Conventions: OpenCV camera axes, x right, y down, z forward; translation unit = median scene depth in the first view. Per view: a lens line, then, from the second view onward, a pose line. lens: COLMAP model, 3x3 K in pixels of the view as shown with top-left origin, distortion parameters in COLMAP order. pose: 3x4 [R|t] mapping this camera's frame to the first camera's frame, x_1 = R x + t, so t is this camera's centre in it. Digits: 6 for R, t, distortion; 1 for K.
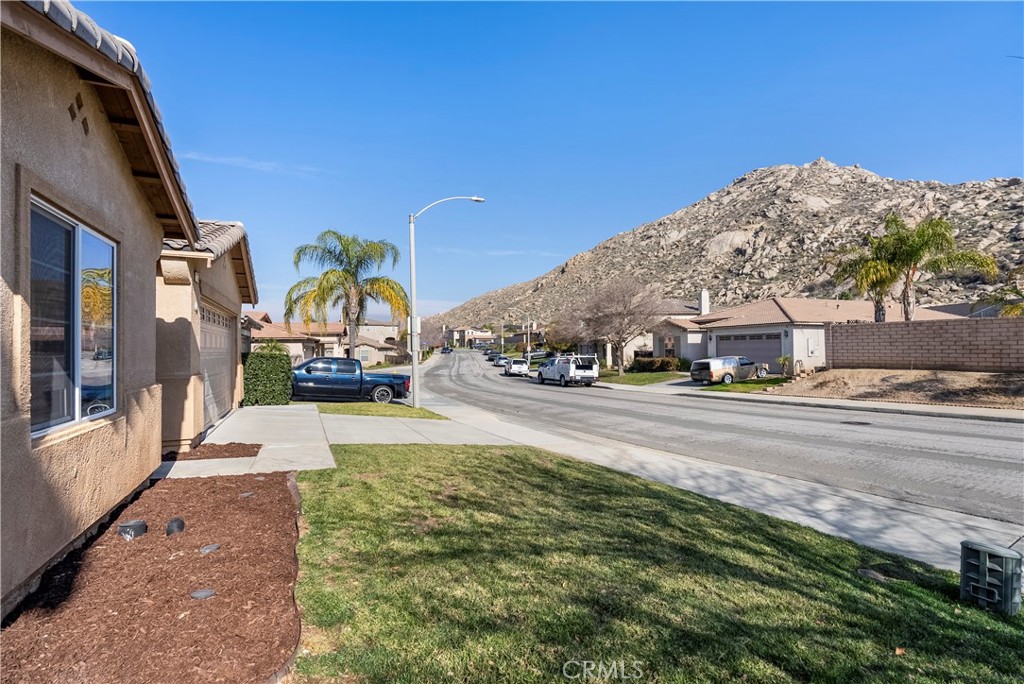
lens RADIAL K [[461.0, 0, 512.0], [0, 461.0, 342.0], [0, 0, 1]] dist [-0.001022, -0.000495]
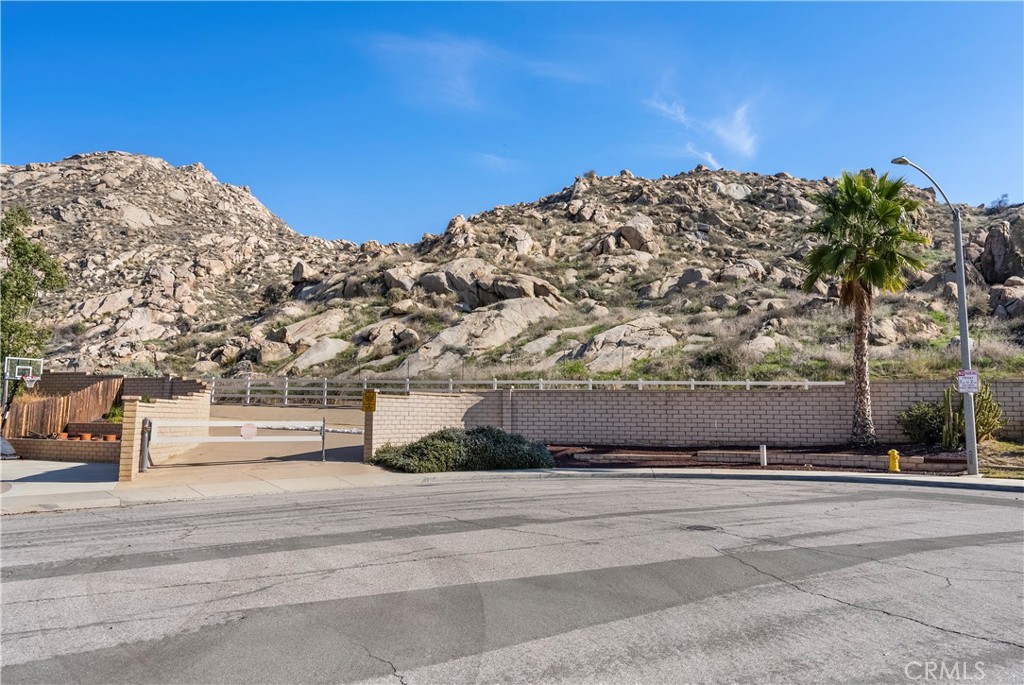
lens RADIAL K [[712.1, 0, 512.0], [0, 712.1, 342.5], [0, 0, 1]] dist [0.007102, 0.000375]
pose [[0.589088, 0.108858, 0.800703, 0.172170], [-0.028507, 0.993067, -0.114037, -0.004475], [-0.807566, 0.044352, 0.588107, -0.108102]]
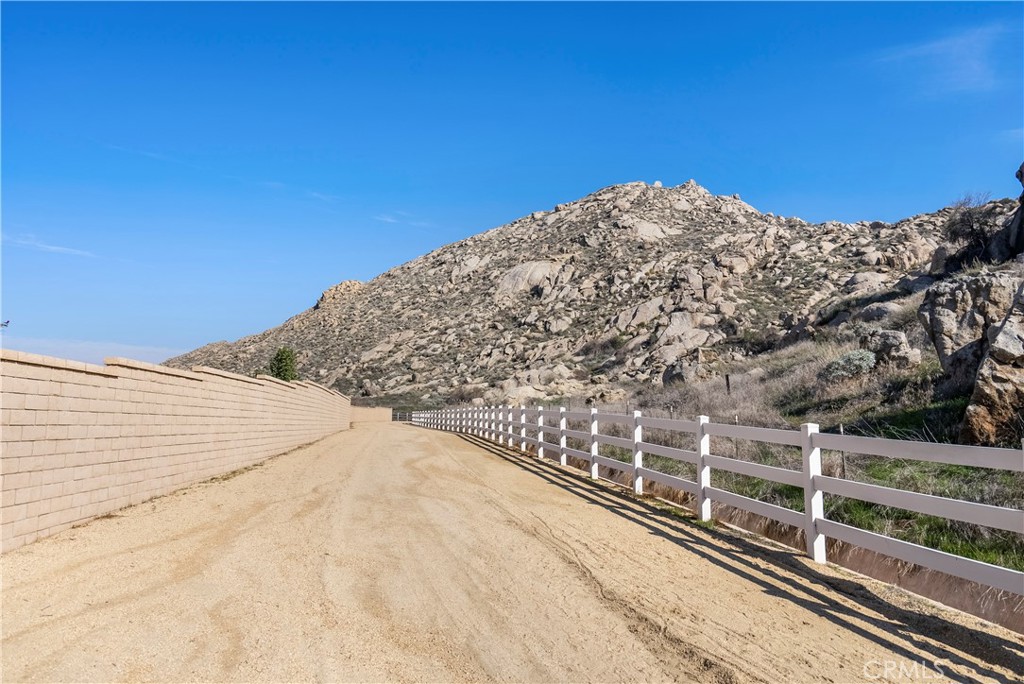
lens RADIAL K [[673.8, 0, 512.0], [0, 673.8, 342.0], [0, 0, 1]] dist [0.003488, 0.002209]
pose [[0.964618, 0.050376, 0.258794, 0.234104], [-0.021428, 0.993309, -0.113484, -0.014647], [-0.262779, 0.103923, 0.959243, 0.100985]]
